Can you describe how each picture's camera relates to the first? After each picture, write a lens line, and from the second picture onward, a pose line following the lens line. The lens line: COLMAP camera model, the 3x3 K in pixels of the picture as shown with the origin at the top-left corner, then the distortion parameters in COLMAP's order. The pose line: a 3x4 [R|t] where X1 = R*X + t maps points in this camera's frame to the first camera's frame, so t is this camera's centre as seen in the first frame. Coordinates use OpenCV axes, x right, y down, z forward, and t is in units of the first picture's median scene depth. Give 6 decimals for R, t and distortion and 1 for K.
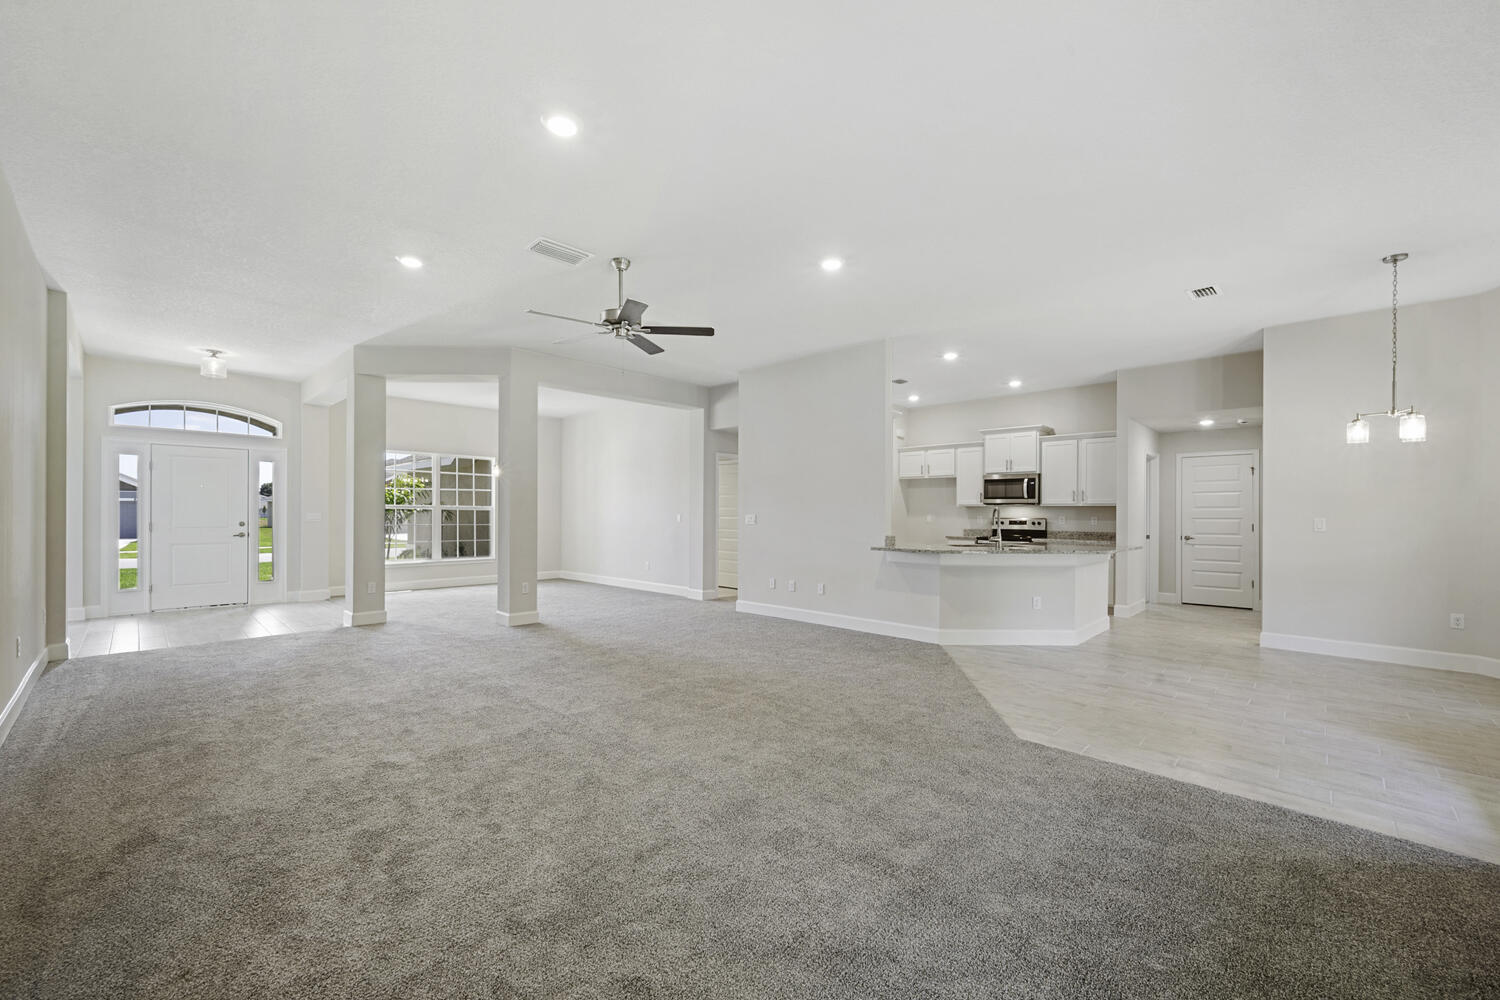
lens RADIAL K [[601.3, 0, 746.3], [0, 601.3, 511.0], [0, 0, 1]] dist [0.002496, 0.000443]
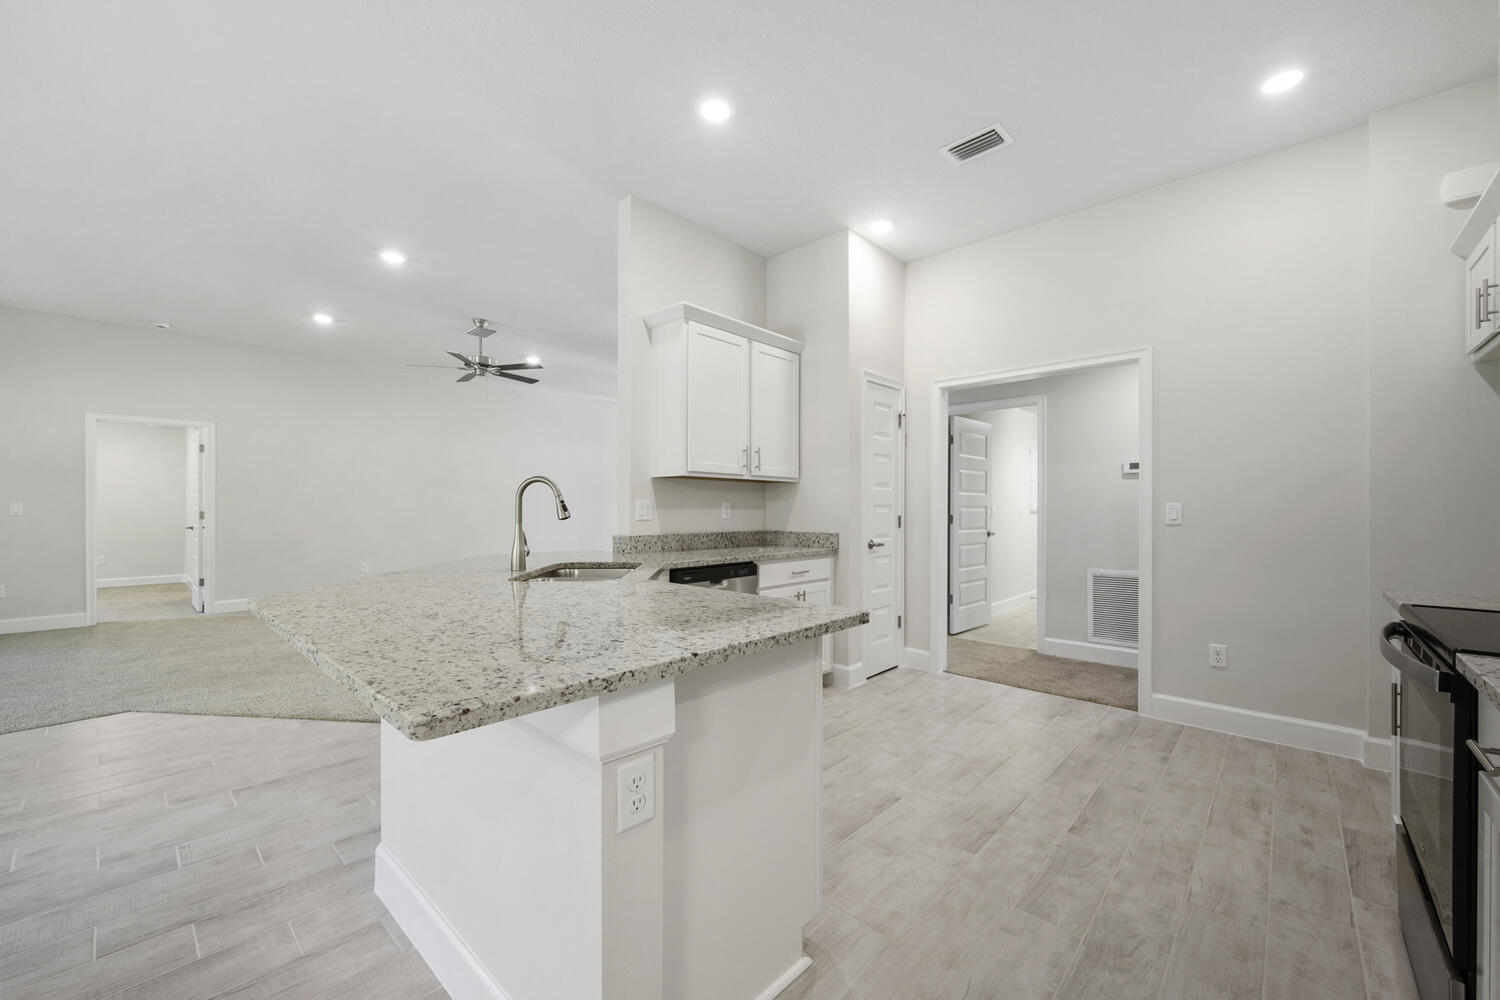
lens RADIAL K [[601.3, 0, 755.5], [0, 601.3, 501.6], [0, 0, 1]] dist [0.002496, 0.000443]
pose [[0.009536, -0.013942, -0.999857, 1.049959], [0.001936, 0.999901, -0.013924, 0.021828], [0.999953, -0.001803, 0.009562, 1.444000]]
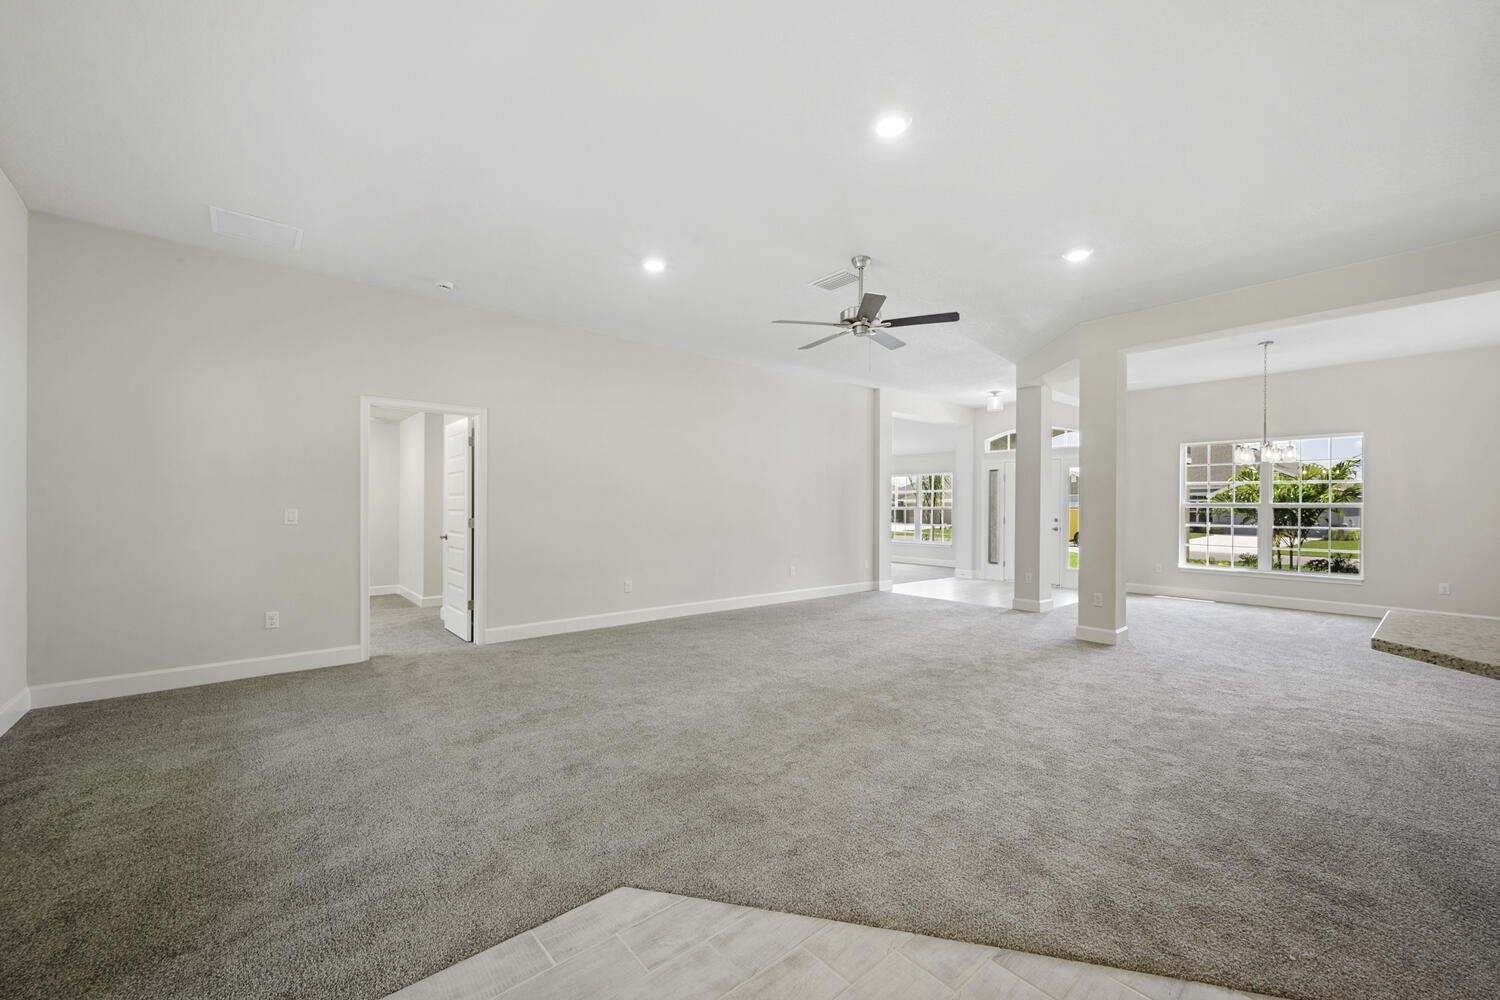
lens RADIAL K [[601.3, 0, 753.7], [0, 601.3, 503.1], [0, 0, 1]] dist [0.002496, 0.000443]
pose [[-0.105652, -0.013123, -0.994317, 0.715775], [-0.002743, 0.999913, -0.012905, 0.006657], [0.994399, 0.001364, -0.105679, 0.826127]]
